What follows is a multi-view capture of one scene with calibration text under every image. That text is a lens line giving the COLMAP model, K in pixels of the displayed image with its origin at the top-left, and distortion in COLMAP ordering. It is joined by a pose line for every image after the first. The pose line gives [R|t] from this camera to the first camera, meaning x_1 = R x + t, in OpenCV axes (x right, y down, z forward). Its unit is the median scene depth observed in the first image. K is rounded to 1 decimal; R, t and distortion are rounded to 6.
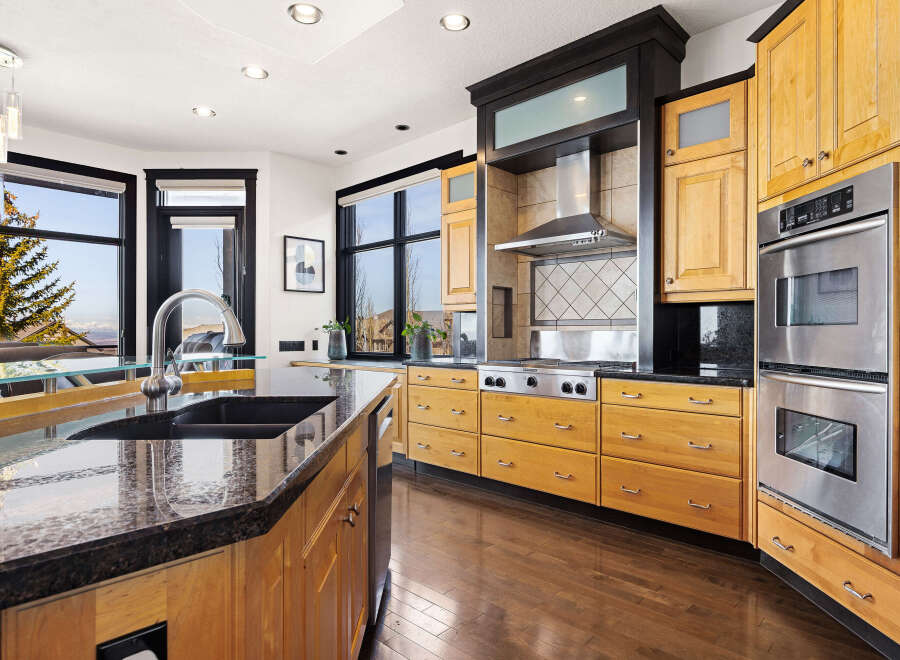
lens RADIAL K [[534.2, 0, 447.9], [0, 534.2, 329.1], [0, 0, 1]] dist [0.000054, 0.000824]
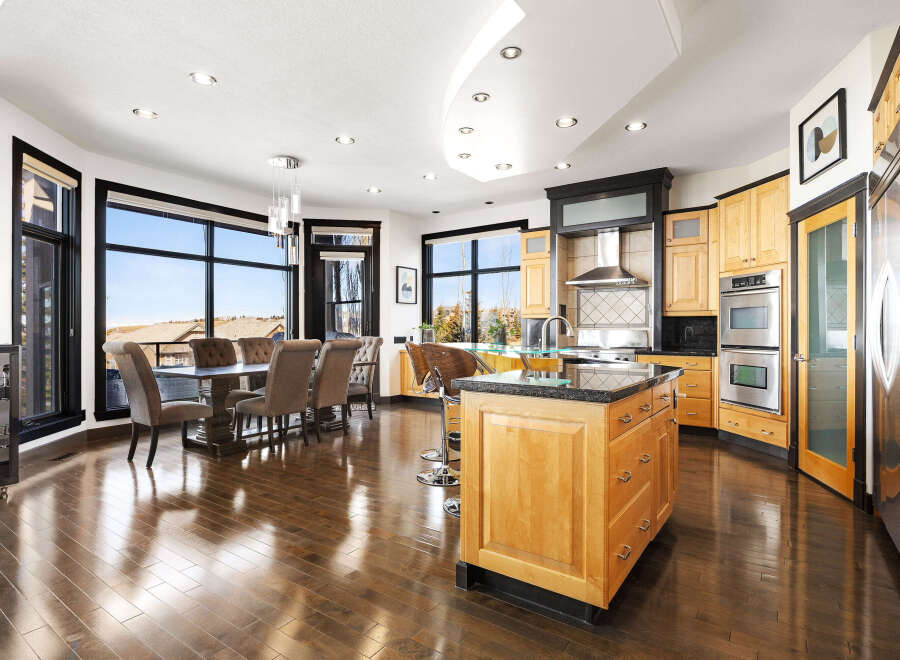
lens RADIAL K [[477.7, 0, 450.3], [0, 477.7, 327.0], [0, 0, 1]] dist [-0.000767, -0.000356]
pose [[0.988757, 0.003021, 0.149503, -0.523166], [-0.002965, 0.999995, -0.000596, -0.005149], [-0.149504, 0.000146, 0.988761, -0.503597]]
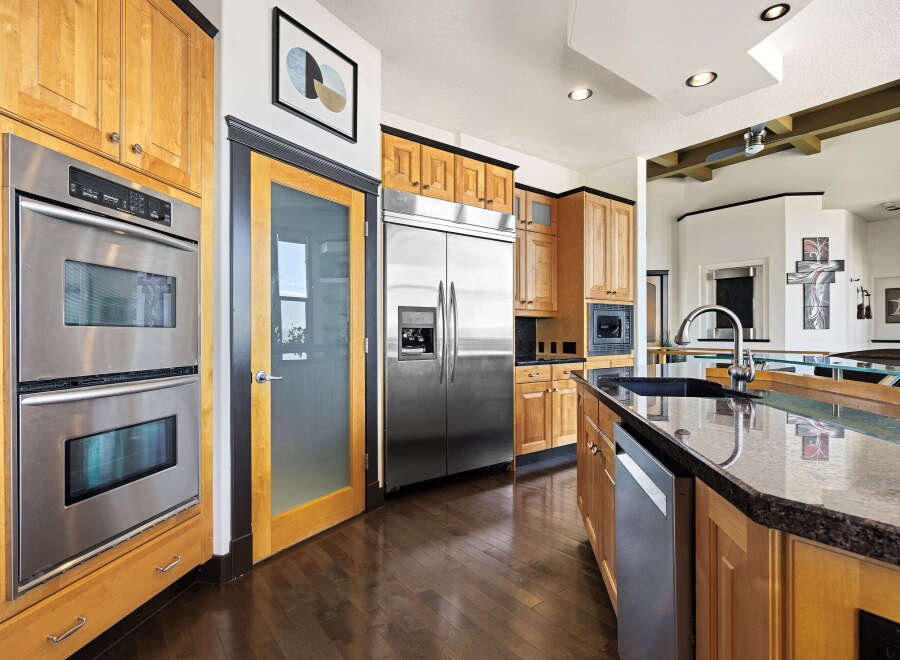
lens RADIAL K [[455.3, 0, 450.0], [0, 455.3, 330.0], [0, 0, 1]] dist [-0.002504, -0.000321]
pose [[-0.986310, 0.006237, 0.164785, 0.010788], [0.003769, 0.999876, -0.015287, 0.006692], [-0.164860, -0.014457, -0.986211, 0.900766]]
